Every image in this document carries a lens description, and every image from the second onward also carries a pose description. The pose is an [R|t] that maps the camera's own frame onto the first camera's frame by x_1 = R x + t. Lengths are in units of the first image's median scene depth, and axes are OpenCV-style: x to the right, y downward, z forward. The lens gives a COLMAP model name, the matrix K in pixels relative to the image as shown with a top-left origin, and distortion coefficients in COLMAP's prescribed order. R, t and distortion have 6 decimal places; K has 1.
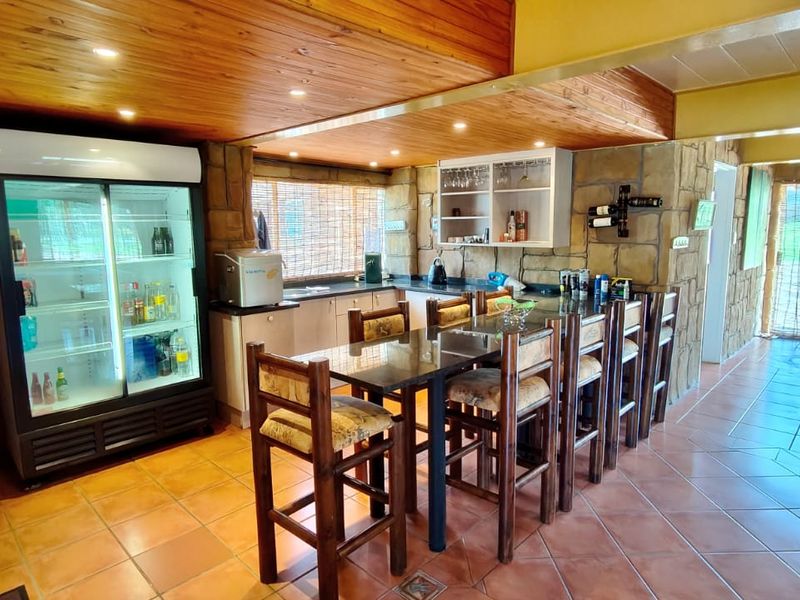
lens RADIAL K [[499.1, 0, 401.5], [0, 499.1, 294.3], [0, 0, 1]] dist [0.002244, 0.001766]
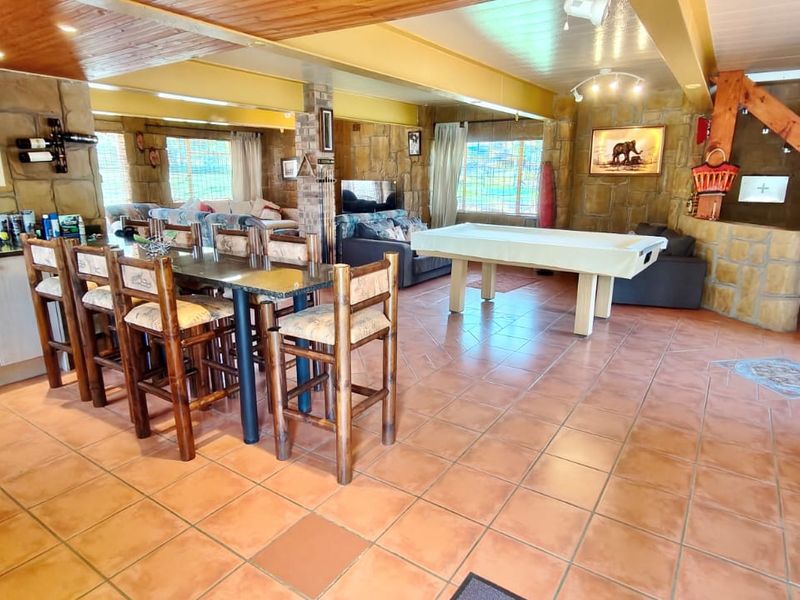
lens RADIAL K [[499.1, 0, 403.6], [0, 499.1, 296.8], [0, 0, 1]] dist [0.002244, 0.001766]
pose [[-0.175542, -0.232940, 0.956517, -0.606296], [0.129193, 0.957750, 0.256950, -0.042044], [-0.975958, 0.168681, -0.138031, 0.464924]]
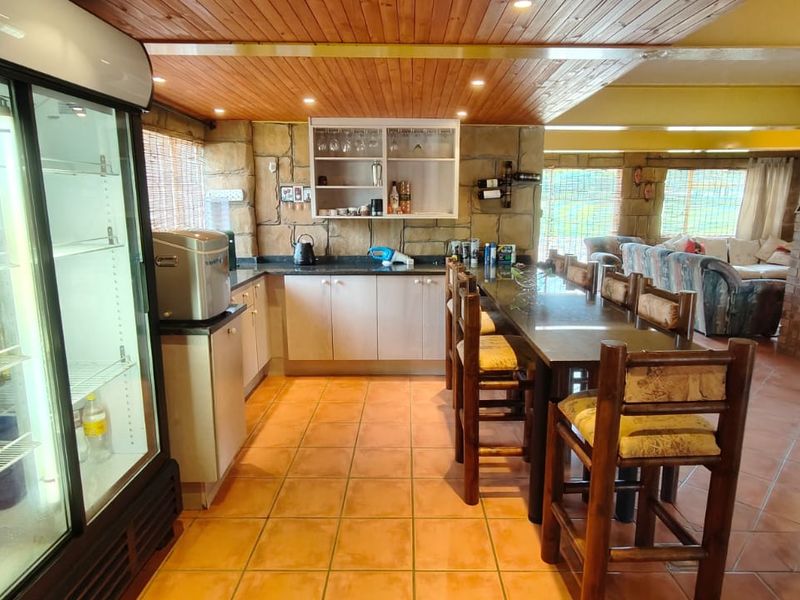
lens RADIAL K [[499.1, 0, 407.5], [0, 499.1, 297.2], [0, 0, 1]] dist [0.002244, 0.001766]
pose [[0.719232, -0.121566, 0.684051, -0.457455], [0.087424, 0.992583, 0.084477, -0.026530], [-0.689247, -0.000956, 0.724526, 0.305582]]
